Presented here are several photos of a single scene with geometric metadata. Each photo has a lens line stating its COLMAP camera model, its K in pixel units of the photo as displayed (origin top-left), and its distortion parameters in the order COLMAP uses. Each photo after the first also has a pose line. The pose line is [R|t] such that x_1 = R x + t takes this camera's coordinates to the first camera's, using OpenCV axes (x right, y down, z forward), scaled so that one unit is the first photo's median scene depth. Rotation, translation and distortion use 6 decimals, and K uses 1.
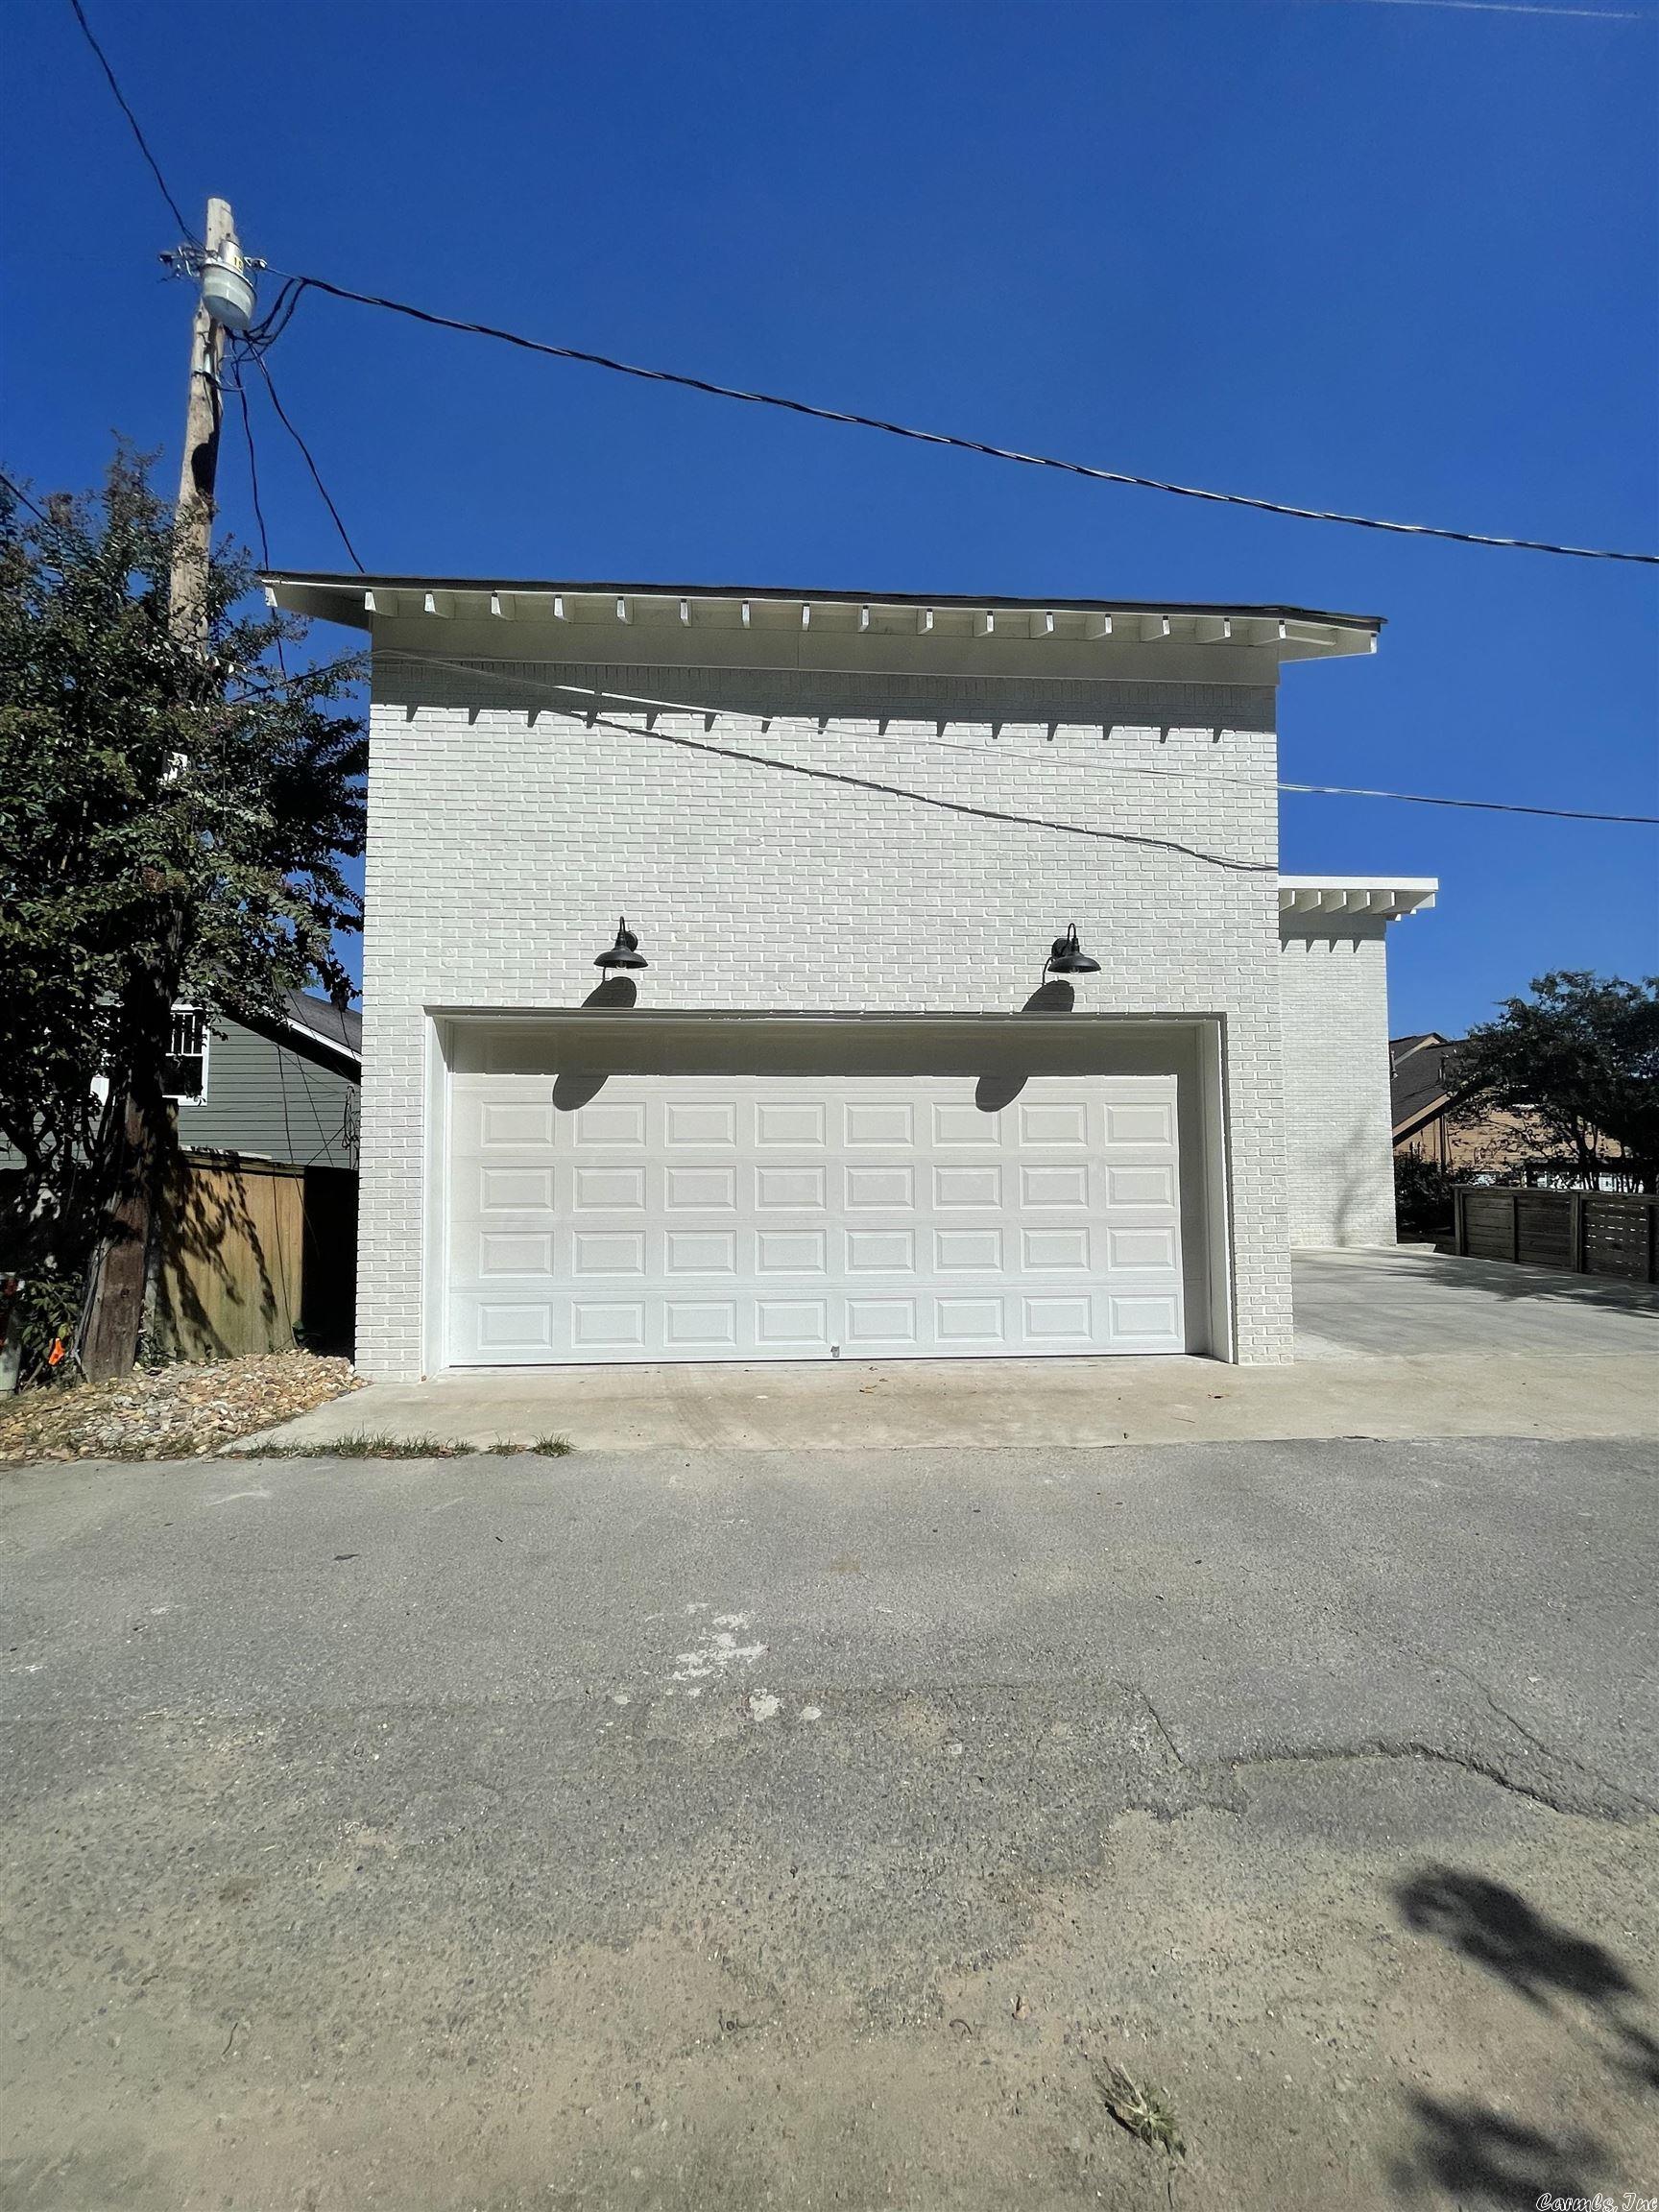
lens RADIAL K [[891.0, 0, 829.5], [0, 891.0, 1103.7], [0, 0, 1]] dist [-0.003142, -0.000443]
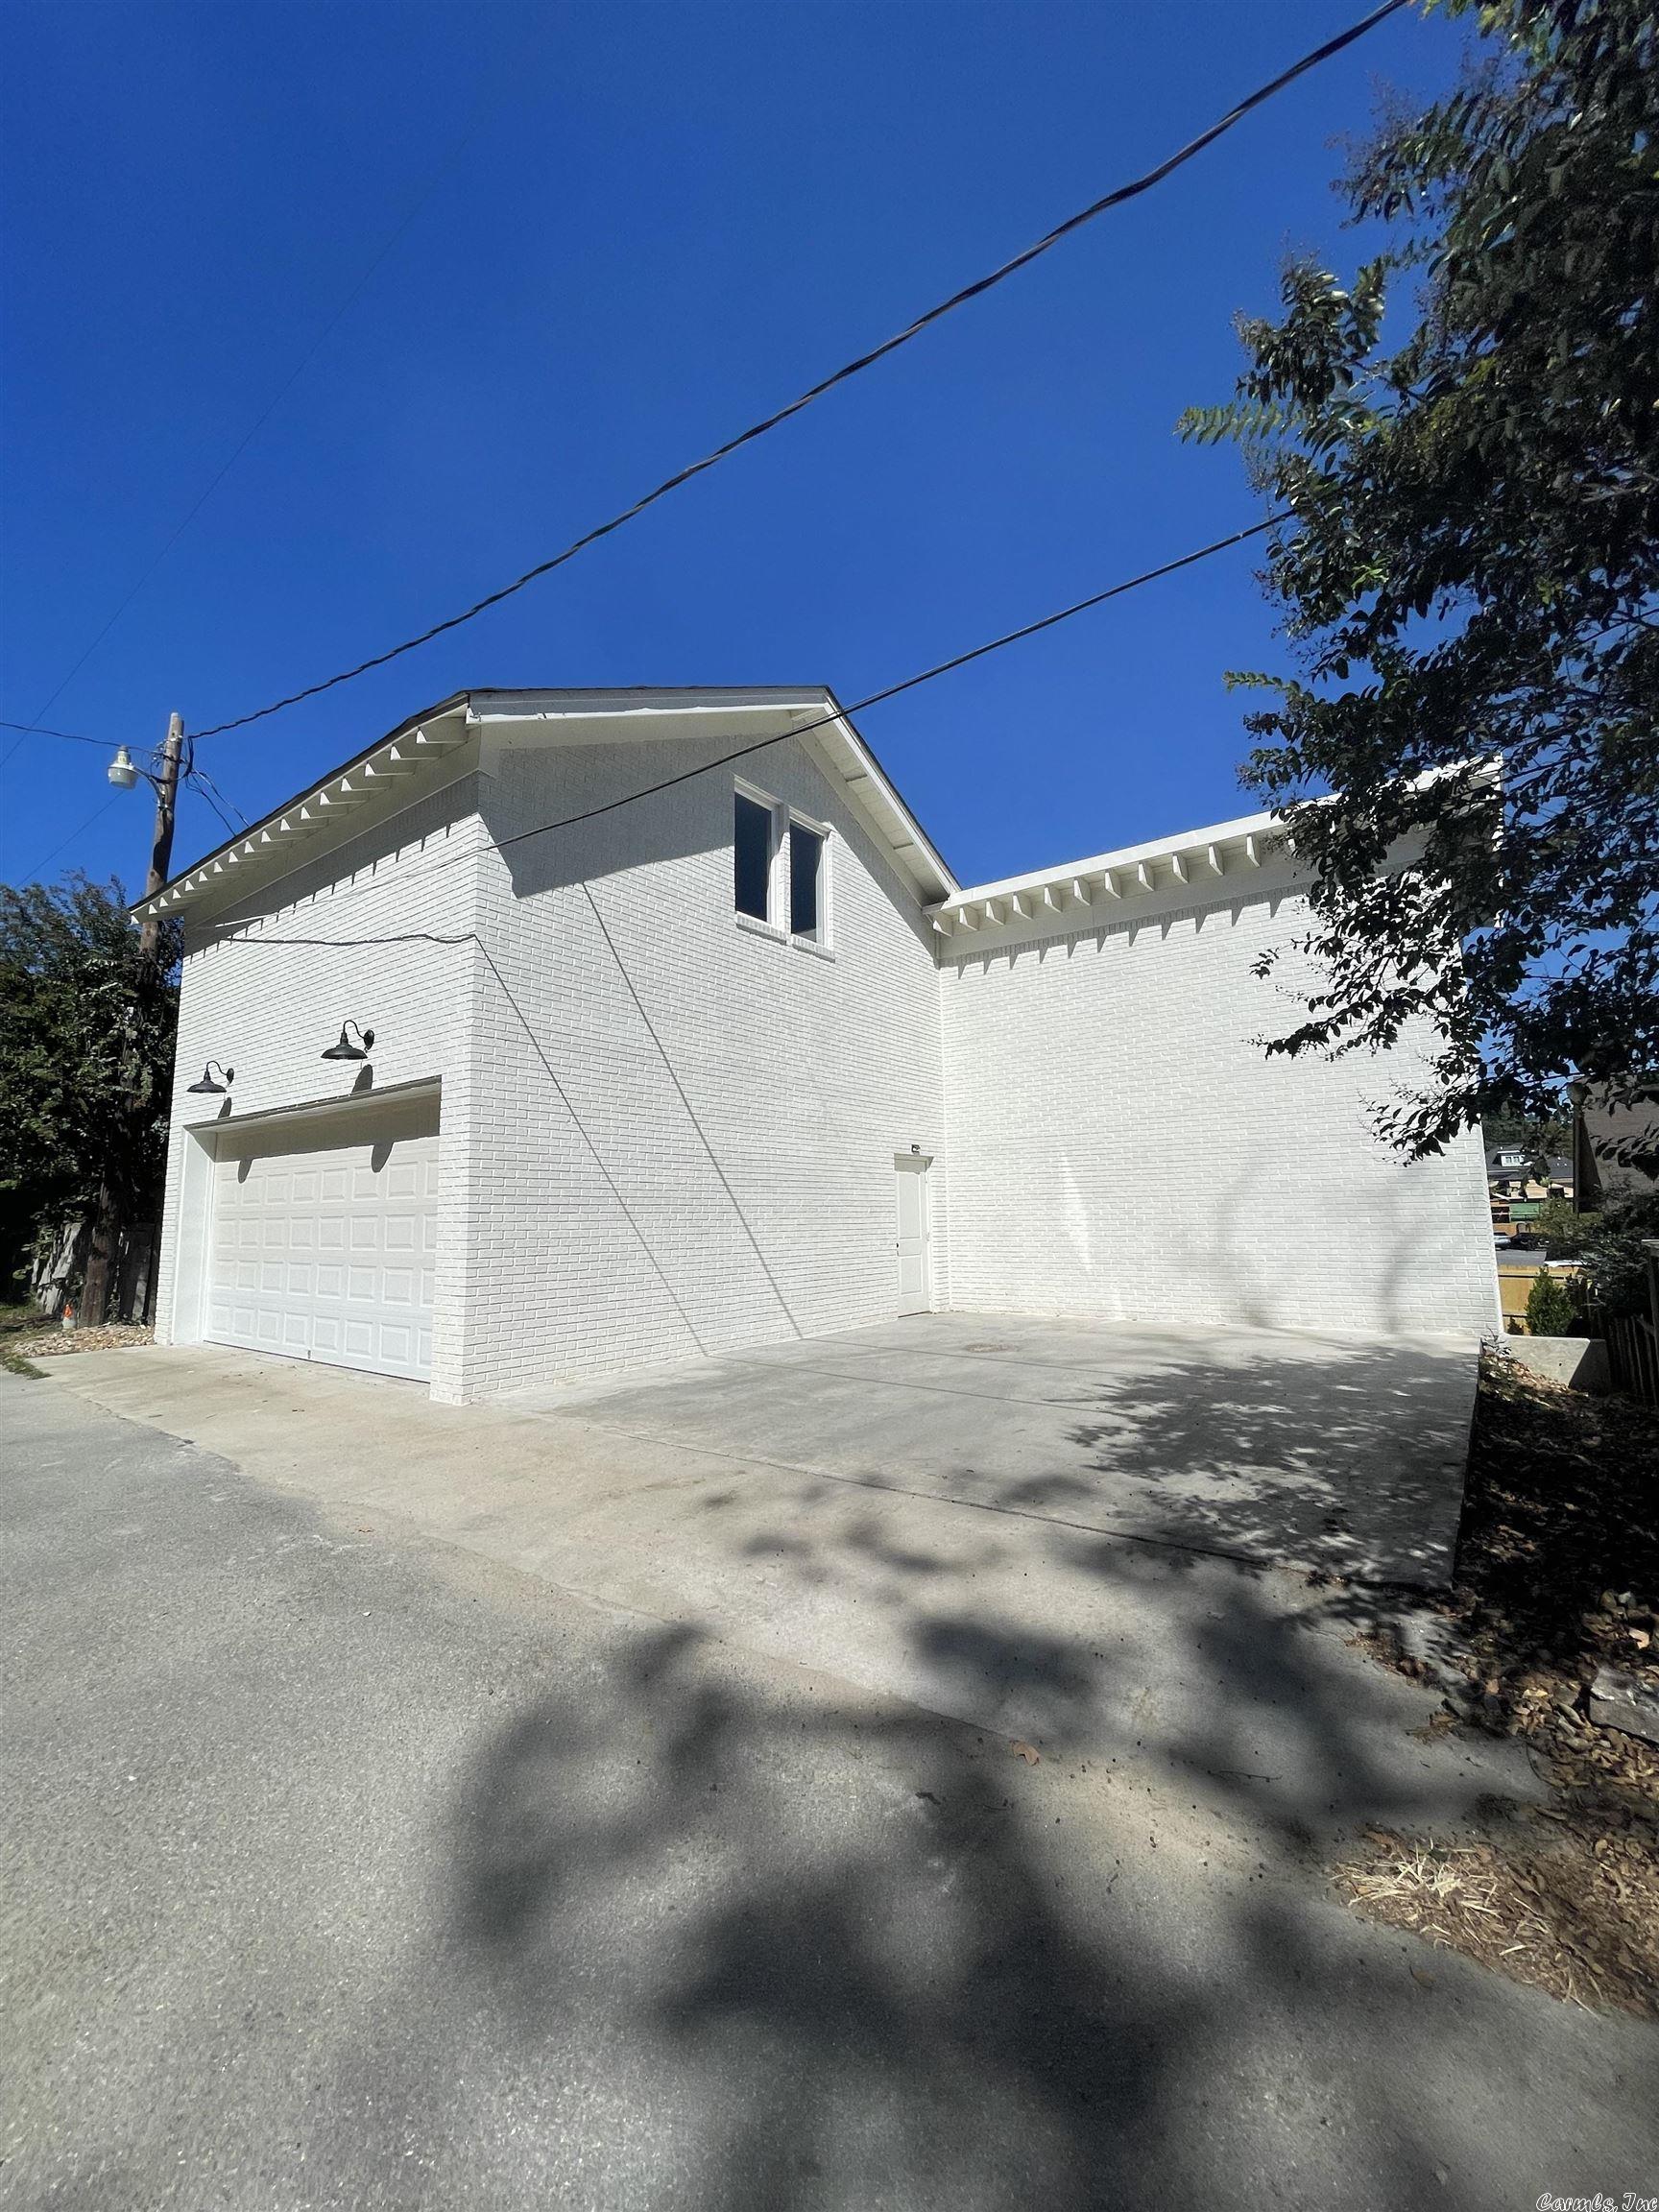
lens RADIAL K [[891.0, 0, 830.1], [0, 891.0, 1112.6], [0, 0, 1]] dist [-0.003142, -0.000443]
pose [[0.762235, -0.080105, -0.642325, 1.452895], [0.049998, 0.996635, -0.064960, 0.038213], [0.645367, 0.017399, 0.763675, 0.444451]]
